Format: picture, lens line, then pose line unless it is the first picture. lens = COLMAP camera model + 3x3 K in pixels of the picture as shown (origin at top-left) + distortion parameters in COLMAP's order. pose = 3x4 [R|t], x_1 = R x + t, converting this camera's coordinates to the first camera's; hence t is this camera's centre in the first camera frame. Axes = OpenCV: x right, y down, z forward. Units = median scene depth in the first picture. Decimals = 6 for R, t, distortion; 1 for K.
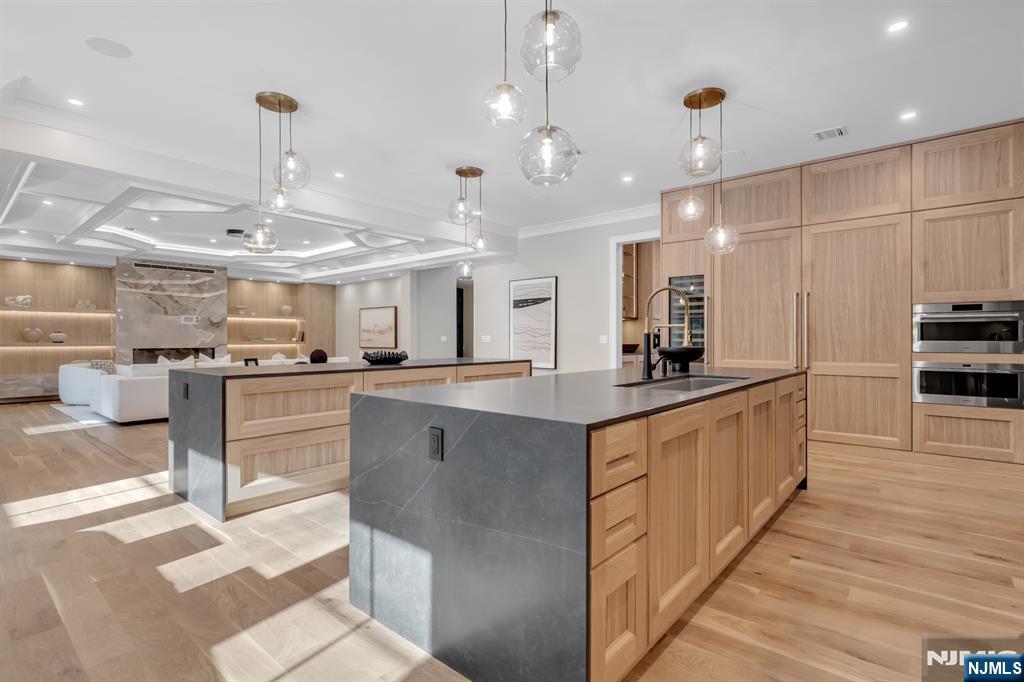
lens RADIAL K [[493.3, 0, 508.1], [0, 493.3, 347.8], [0, 0, 1]] dist [-0.000691, 0.000081]
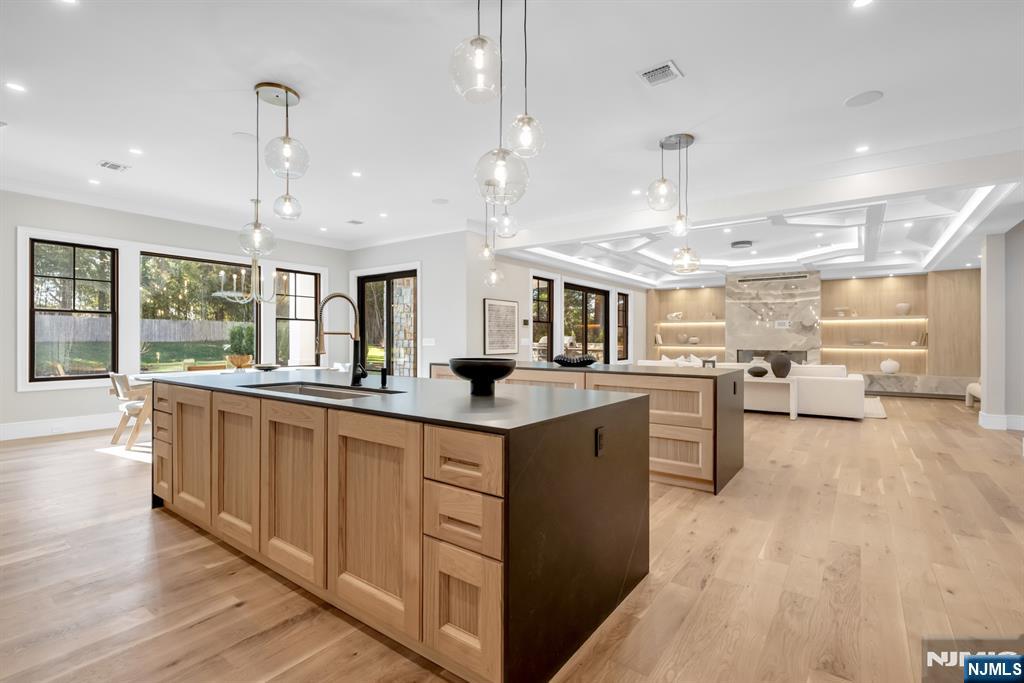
lens RADIAL K [[470.8, 0, 512.0], [0, 470.8, 341.5], [0, 0, 1]] dist [0.000842, 0.000148]
pose [[0.074343, 0.004983, -0.997220, 0.363952], [-0.021702, 0.999759, 0.003377, -0.010823], [0.996997, 0.021390, 0.074433, 0.356470]]
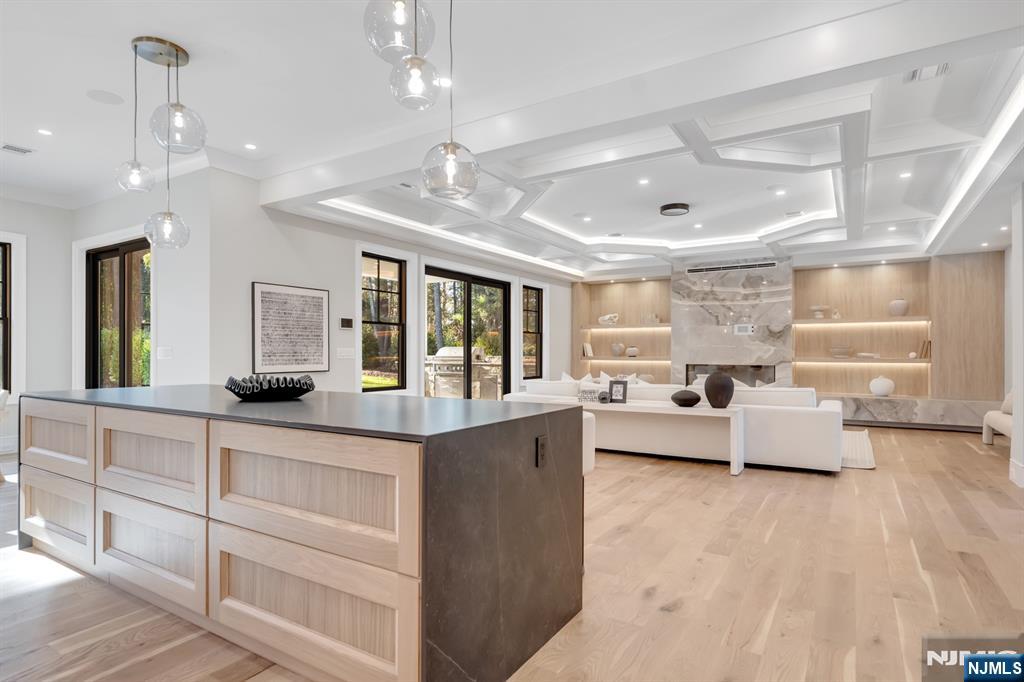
lens RADIAL K [[541.8, 0, 511.3], [0, 541.8, 355.3], [0, 0, 1]] dist [-0.001829, 0.000136]
pose [[0.145292, 0.004858, -0.989377, 0.174841], [-0.019826, 0.999801, 0.001998, -0.010448], [0.989190, 0.019325, 0.145359, 0.539190]]
